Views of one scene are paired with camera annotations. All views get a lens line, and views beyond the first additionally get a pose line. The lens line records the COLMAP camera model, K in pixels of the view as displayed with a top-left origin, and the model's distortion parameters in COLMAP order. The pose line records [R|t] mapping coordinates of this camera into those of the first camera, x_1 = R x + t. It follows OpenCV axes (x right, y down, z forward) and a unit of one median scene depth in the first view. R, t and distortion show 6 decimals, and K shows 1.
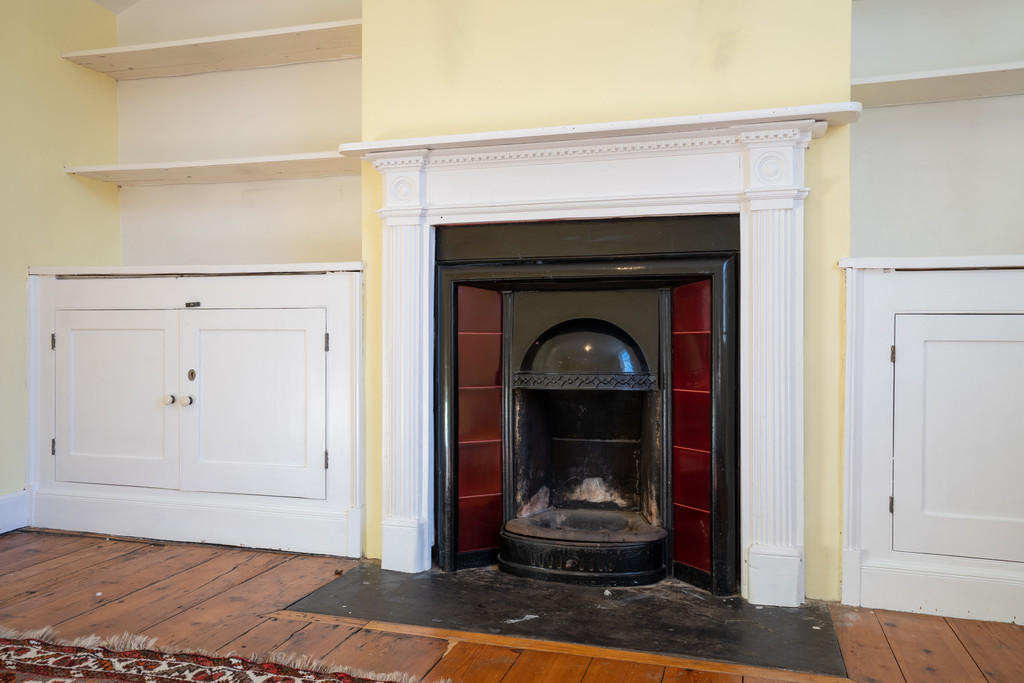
lens RADIAL K [[784.7, 0, 512.0], [0, 784.7, 341.5], [0, 0, 1]] dist [0.010375, 0.008683]
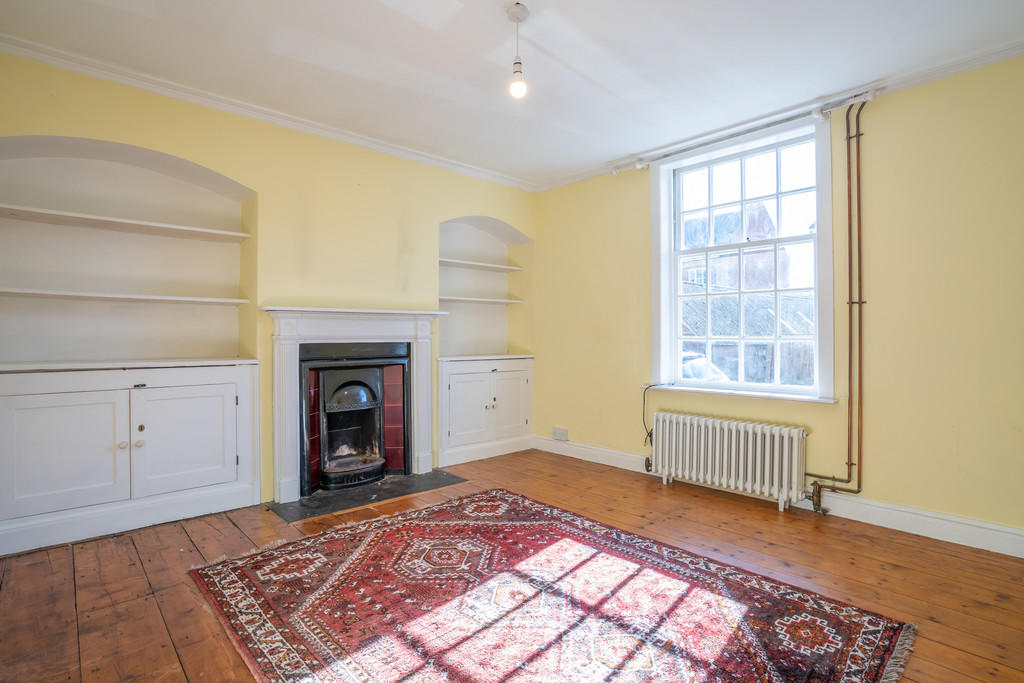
lens RADIAL K [[530.2, 0, 512.0], [0, 530.2, 341.5], [0, 0, 1]] dist [-0.053712, 0.031076]
pose [[0.506505, -0.013483, 0.862131, -1.076694], [0.013160, 0.999882, 0.007905, -0.157054], [-0.862136, 0.007342, 0.506623, -0.273424]]
